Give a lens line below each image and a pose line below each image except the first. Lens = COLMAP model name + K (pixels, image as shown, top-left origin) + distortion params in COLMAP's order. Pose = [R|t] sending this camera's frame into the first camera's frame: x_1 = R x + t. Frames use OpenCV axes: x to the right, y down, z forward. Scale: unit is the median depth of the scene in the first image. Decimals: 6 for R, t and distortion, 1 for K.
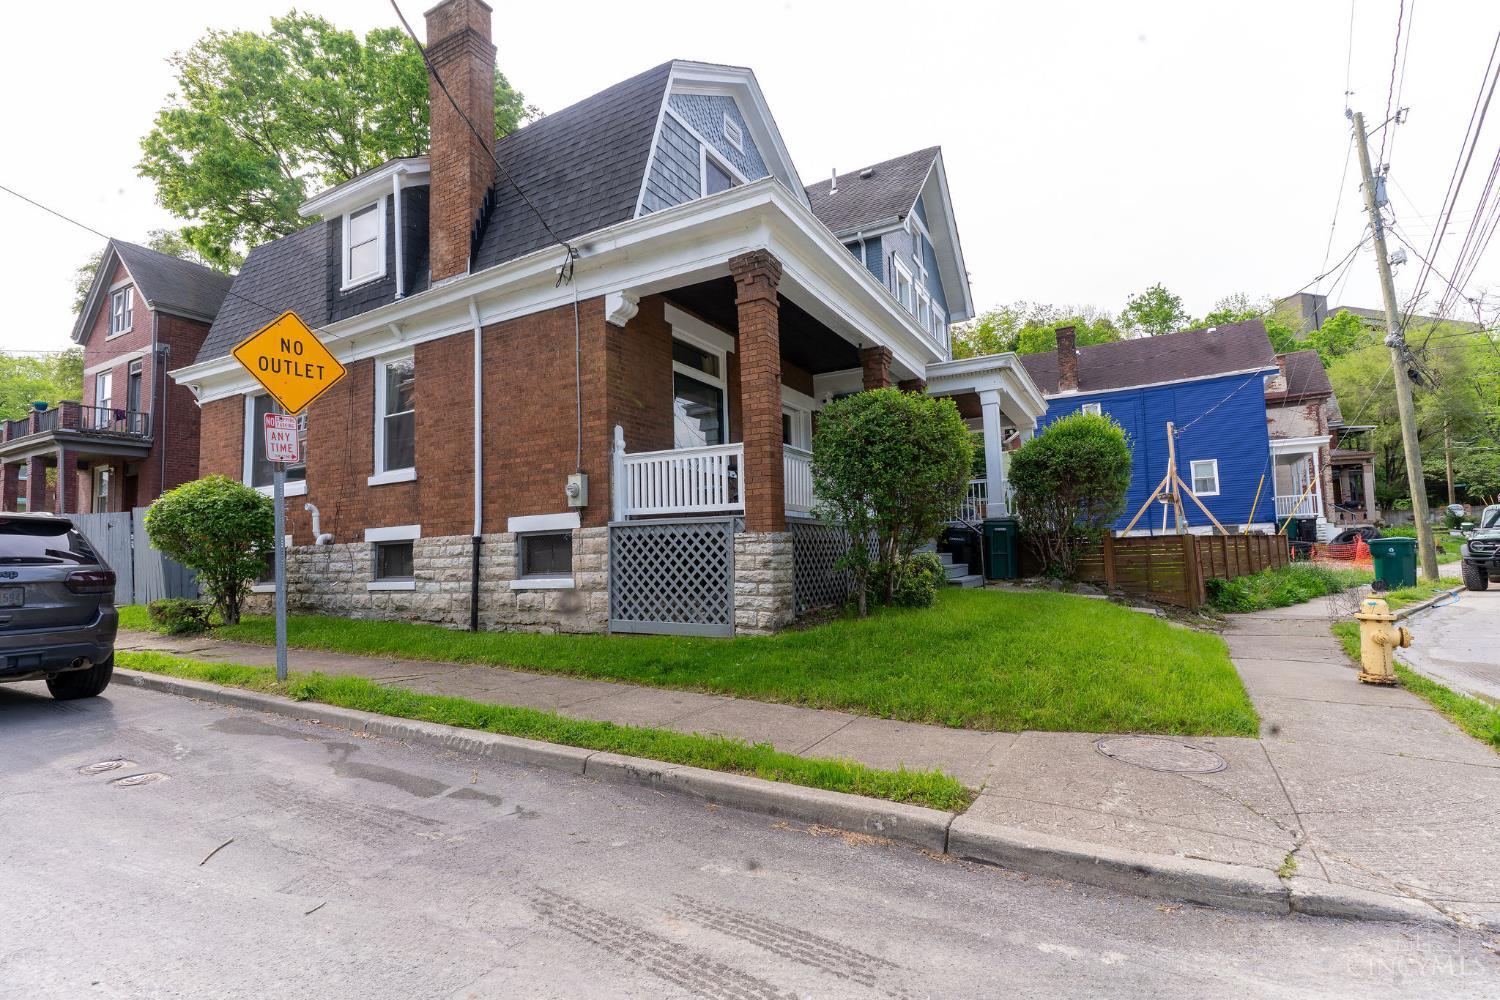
lens RADIAL K [[707.2, 0, 745.0], [0, 707.2, 504.0], [0, 0, 1]] dist [0.000213, 0.000388]
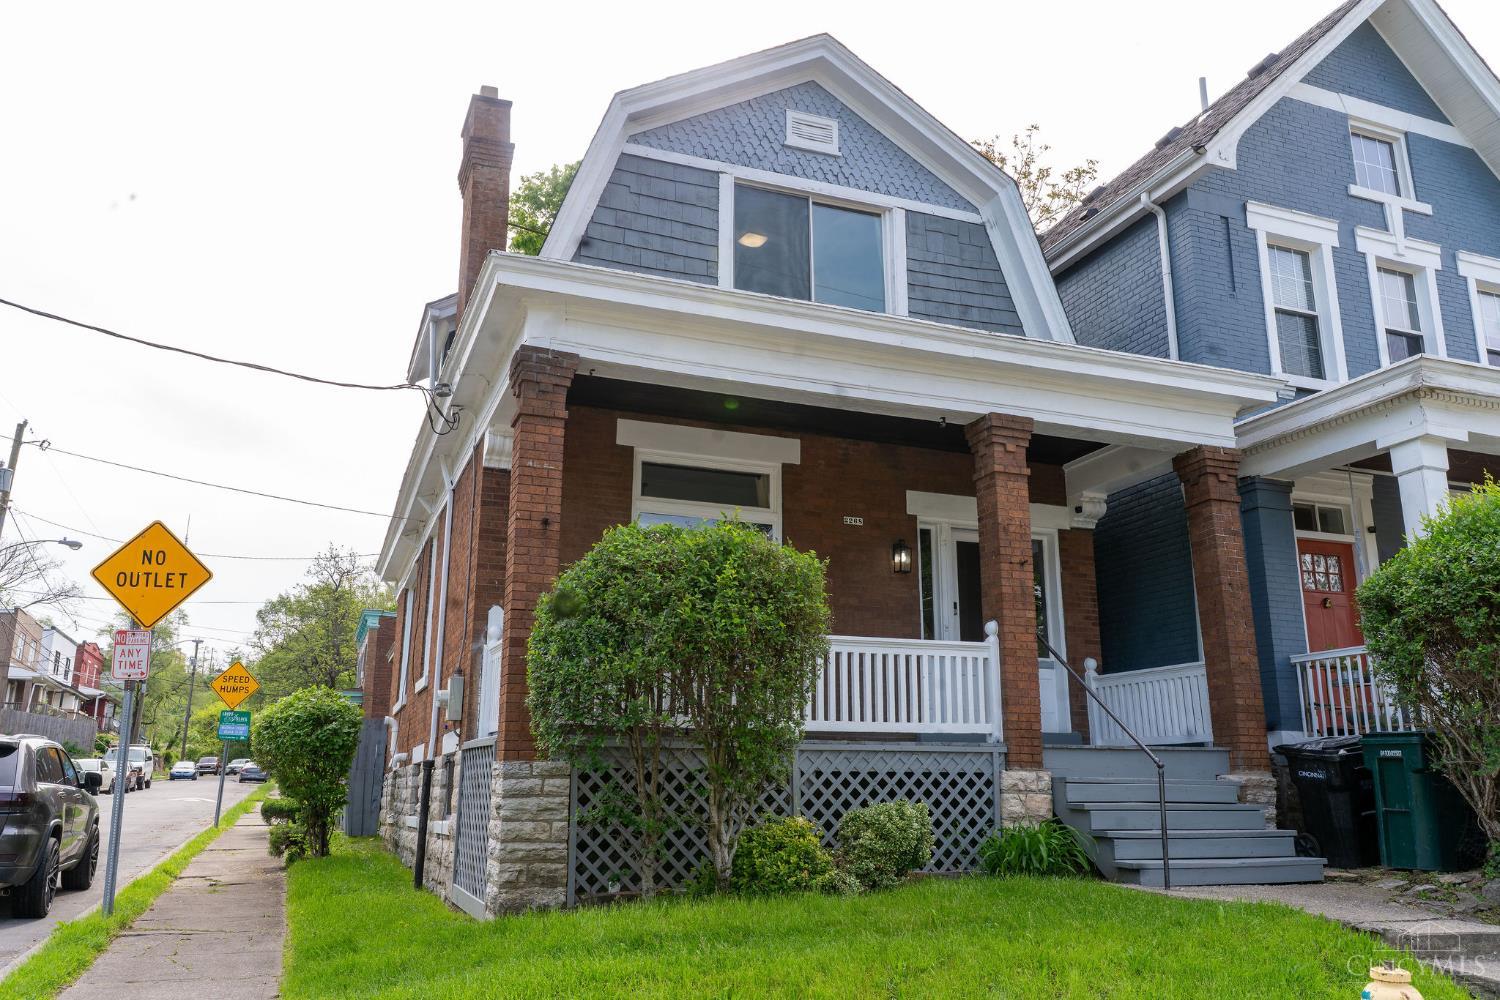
lens RADIAL K [[1157.9, 0, 748.9], [0, 1157.9, 503.1], [0, 0, 1]] dist [-0.000698, -0.002877]
pose [[0.764825, -0.128738, -0.631245, 0.723588], [0.024499, 0.984934, -0.171188, -0.005120], [0.643773, 0.115464, 0.756456, 0.241056]]
